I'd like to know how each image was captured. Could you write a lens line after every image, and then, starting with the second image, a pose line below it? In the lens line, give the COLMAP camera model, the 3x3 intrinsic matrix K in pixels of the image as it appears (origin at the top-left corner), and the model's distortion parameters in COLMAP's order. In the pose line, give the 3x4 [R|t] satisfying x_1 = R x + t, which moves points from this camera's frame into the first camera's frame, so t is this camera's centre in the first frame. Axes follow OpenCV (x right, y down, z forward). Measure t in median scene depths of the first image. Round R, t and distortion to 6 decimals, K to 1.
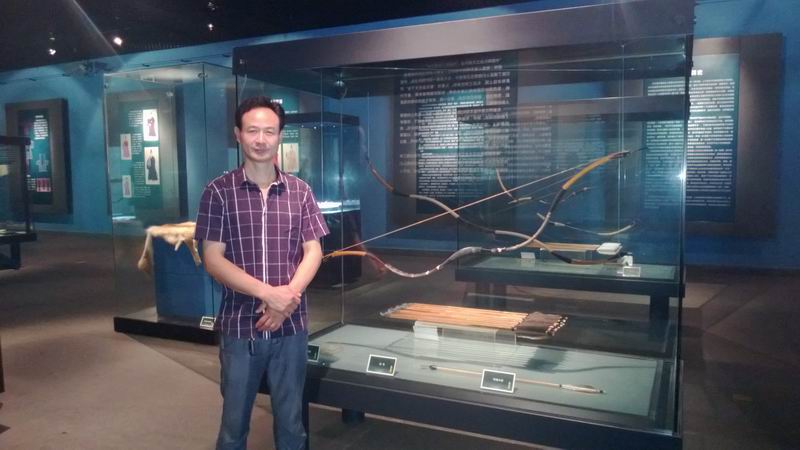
lens RADIAL K [[611.0, 0, 397.0], [0, 611.0, 214.7], [0, 0, 1]] dist [0.013846, -0.000015]
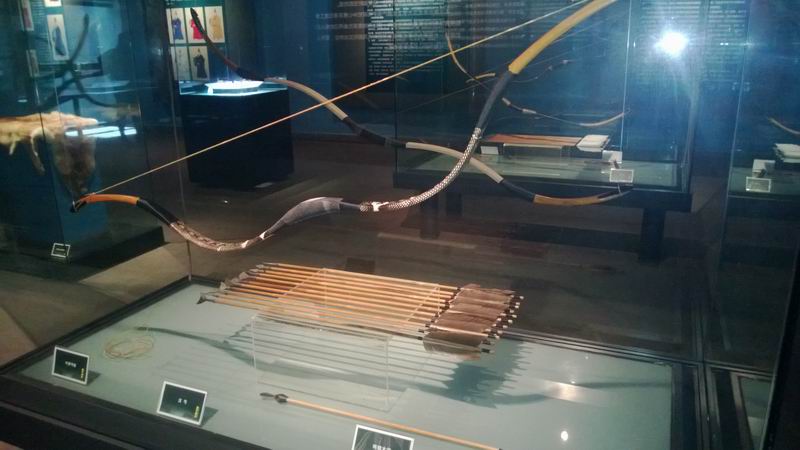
lens RADIAL K [[614.4, 0, 400.0], [0, 614.4, 225.0], [0, 0, 1]] dist [0.012754, -0.091865]
pose [[0.999040, -0.018814, 0.039574, 0.076311], [0.009737, 0.975873, 0.218121, -0.013931], [-0.042723, -0.217526, 0.975119, 0.247437]]
